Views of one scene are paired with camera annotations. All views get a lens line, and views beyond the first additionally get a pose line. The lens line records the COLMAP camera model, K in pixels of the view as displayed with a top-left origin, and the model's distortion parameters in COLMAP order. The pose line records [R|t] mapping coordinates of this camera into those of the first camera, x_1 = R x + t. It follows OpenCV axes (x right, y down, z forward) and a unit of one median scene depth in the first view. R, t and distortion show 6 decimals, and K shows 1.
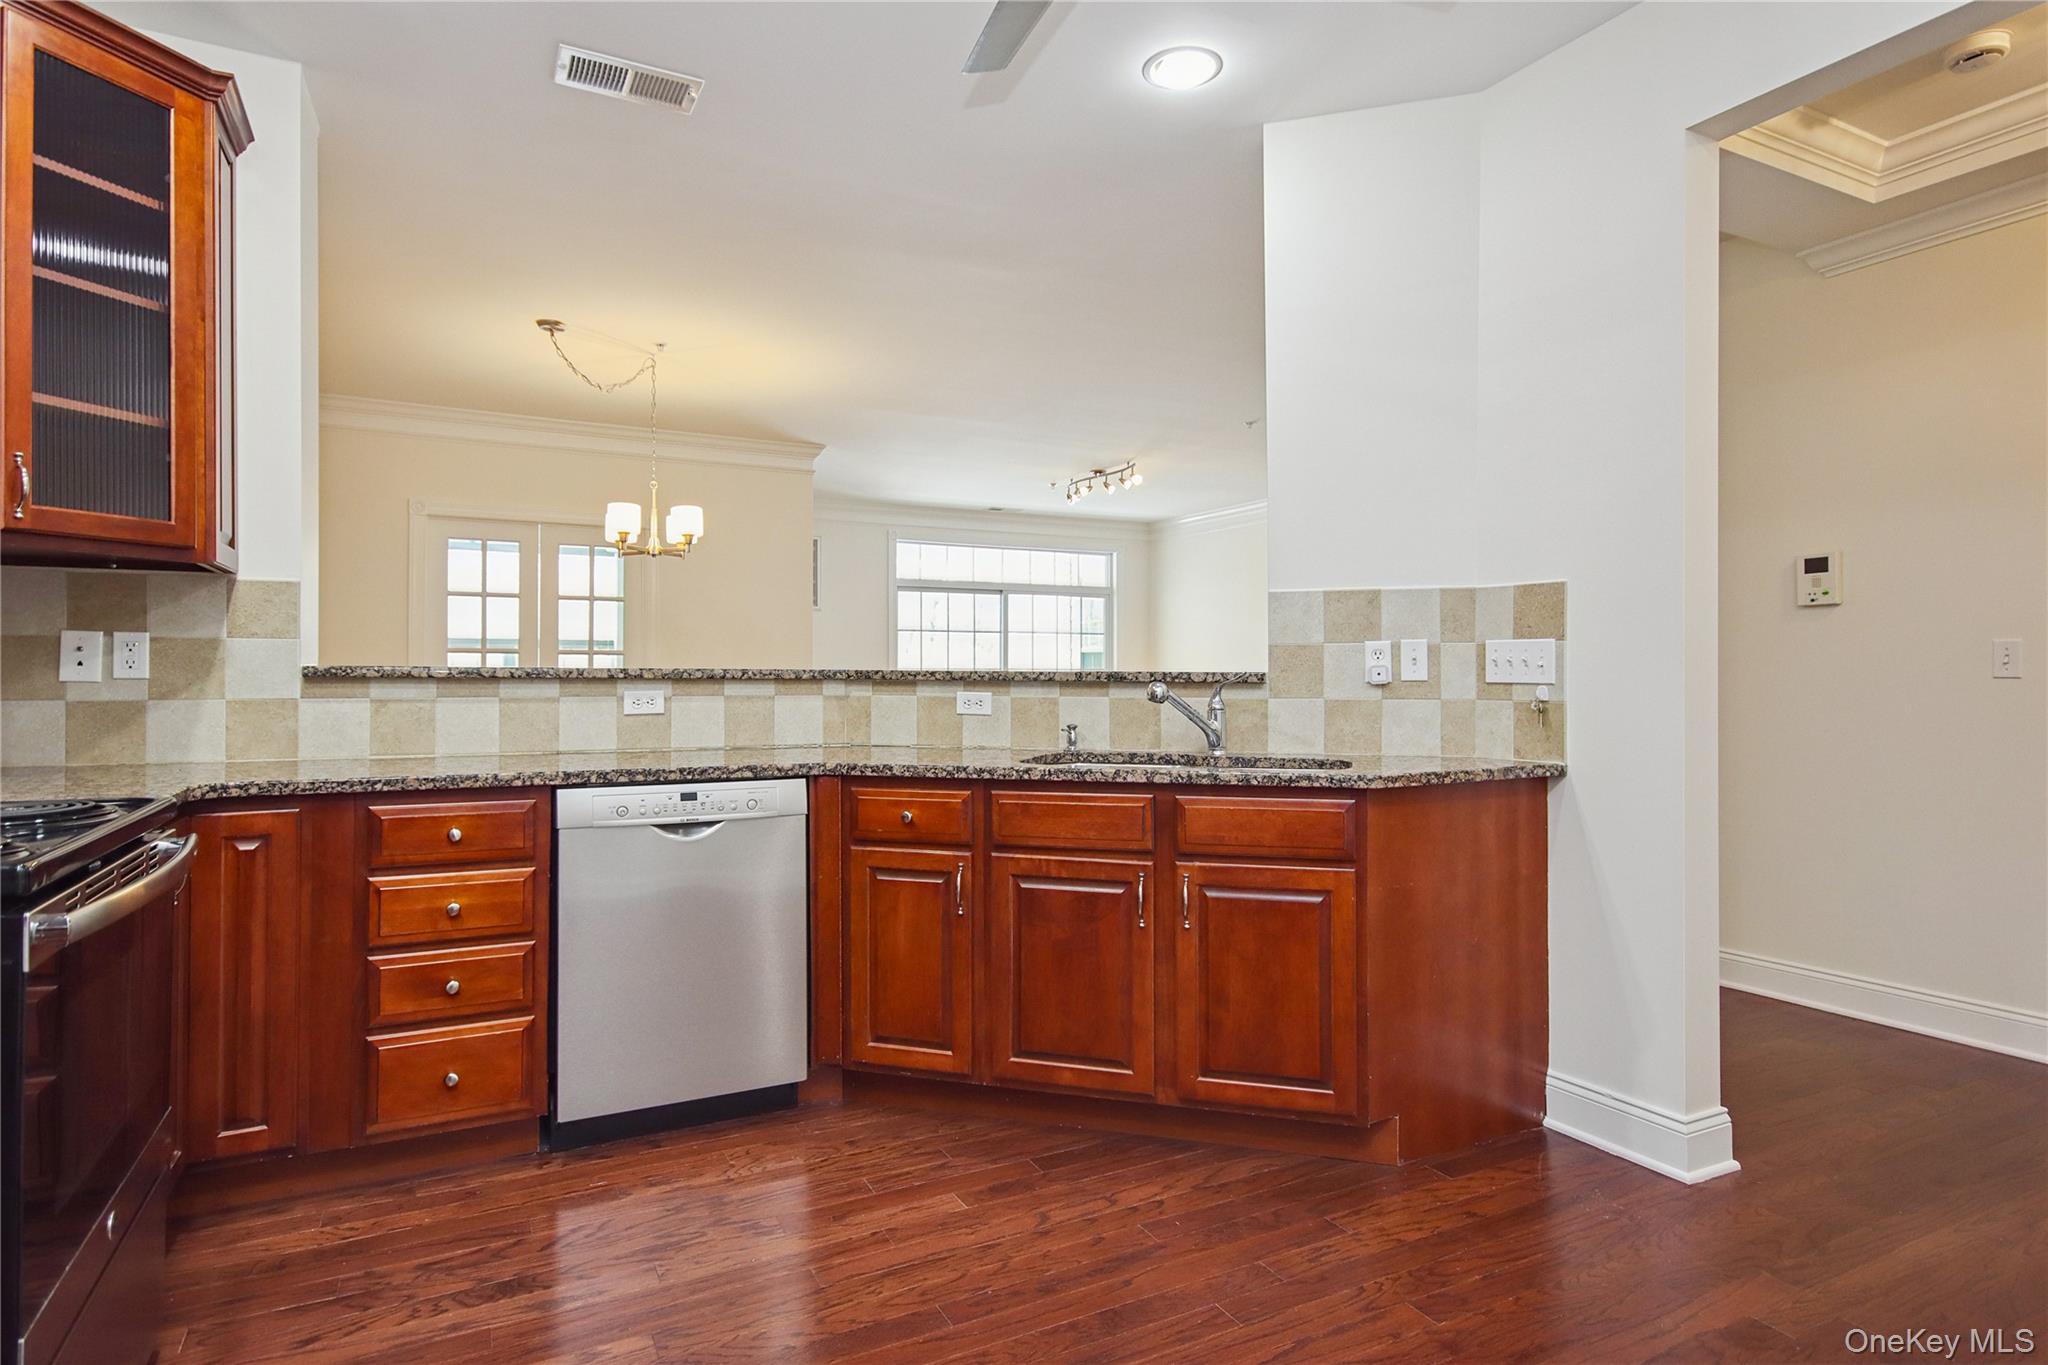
lens RADIAL K [[1119.8, 0, 1024.0], [0, 1119.8, 682.5], [0, 0, 1]] dist [0.016184, 0.000386]
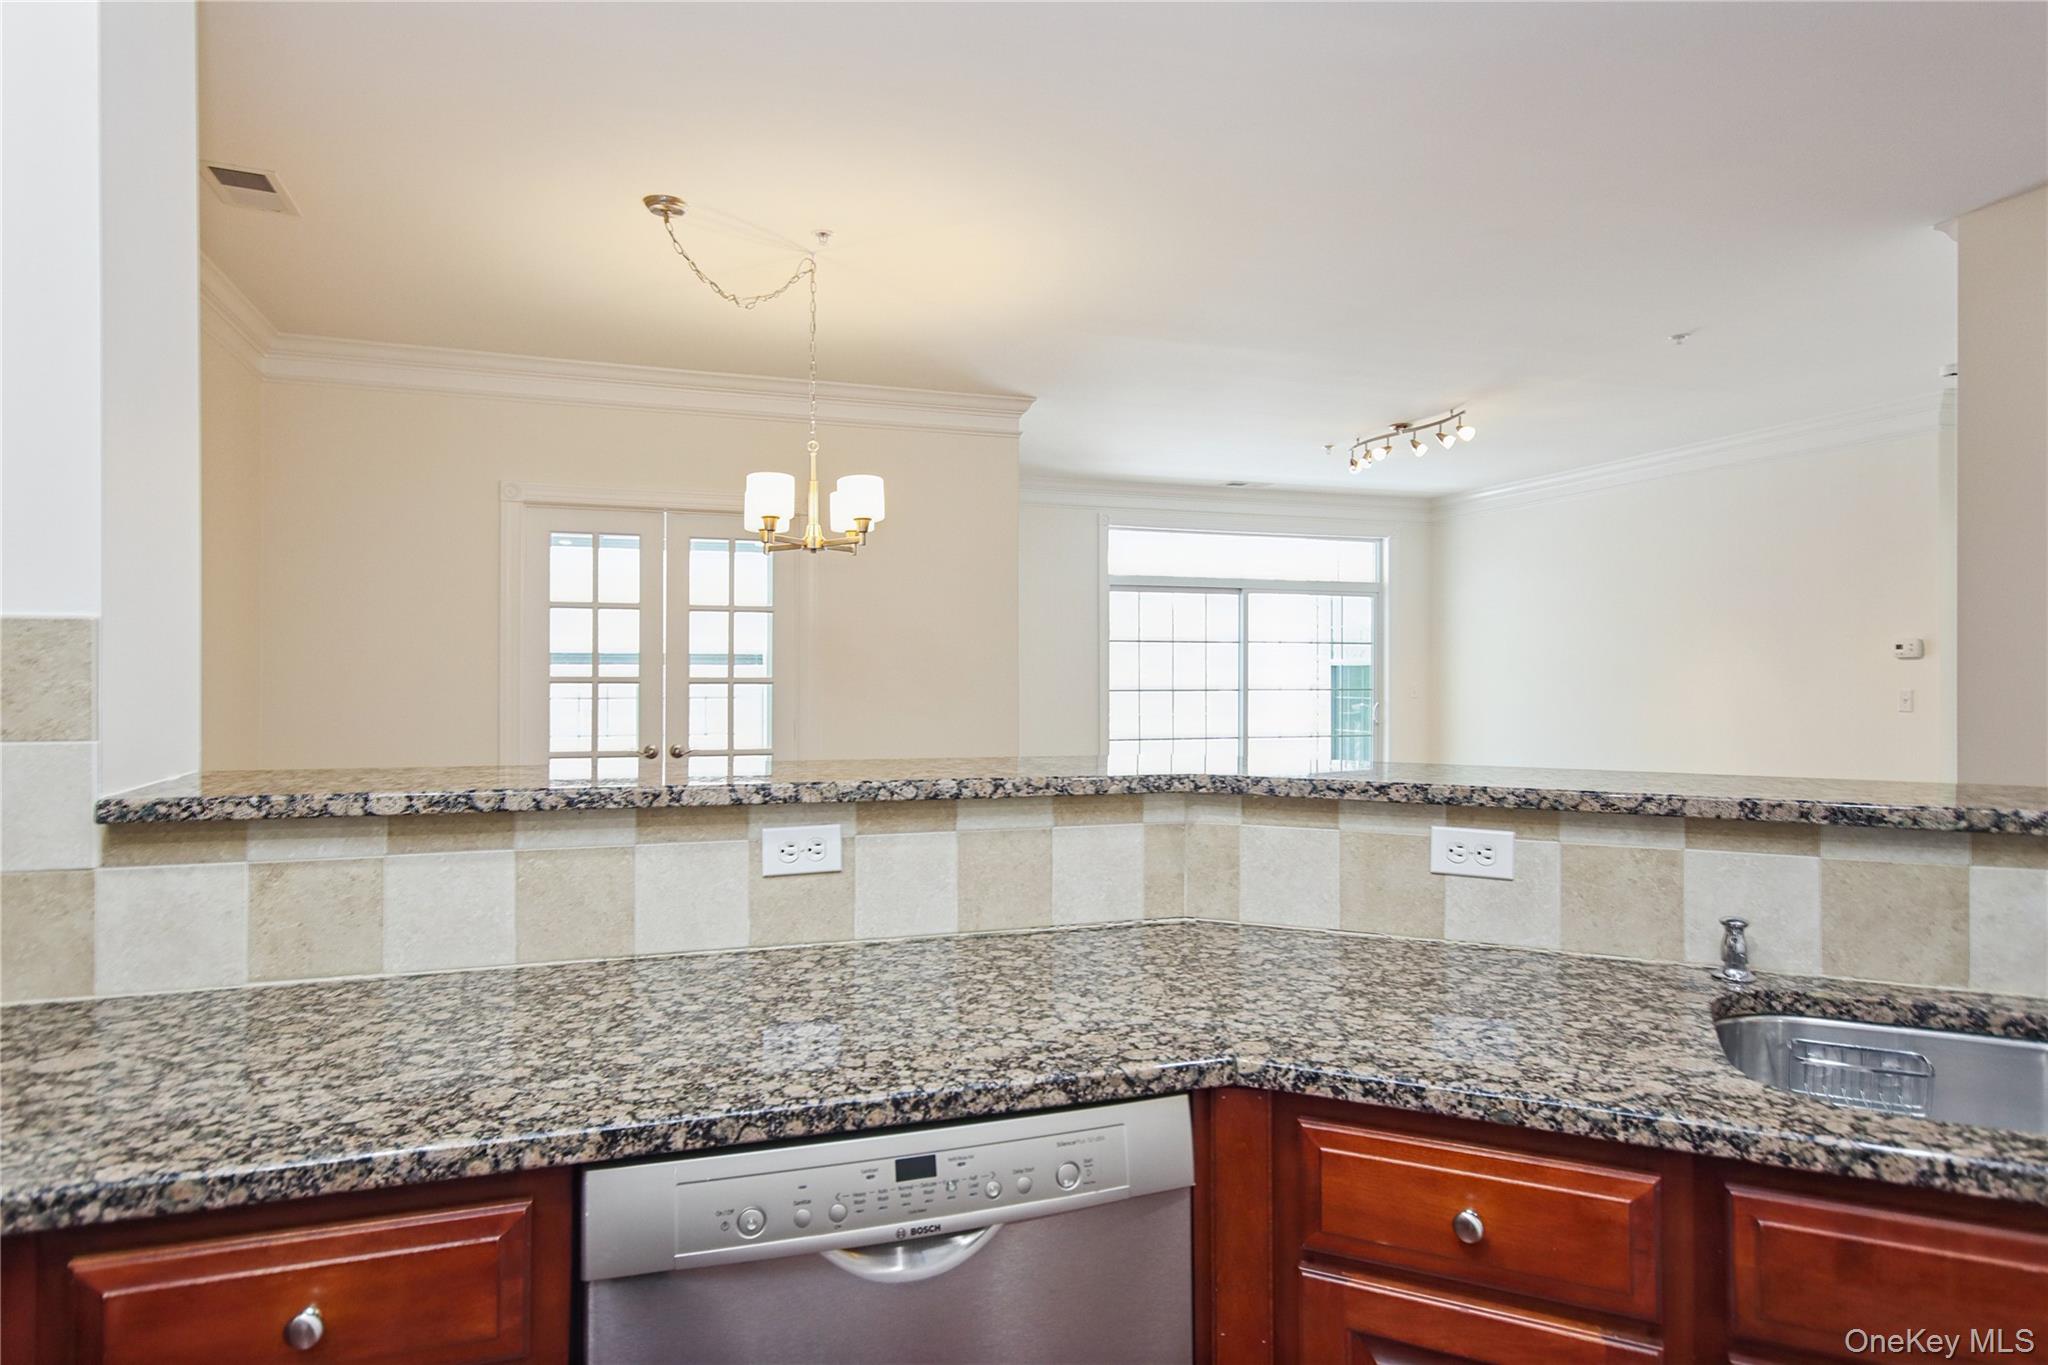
lens RADIAL K [[1162.5, 0, 1024.0], [0, 1162.5, 682.5], [0, 0, 1]] dist [-0.003739, 0.011028]
pose [[0.991116, 0.000716, -0.133000, -0.175738], [-0.000168, 0.999991, 0.004135, -0.058141], [0.133002, -0.004076, 0.991107, 0.511516]]
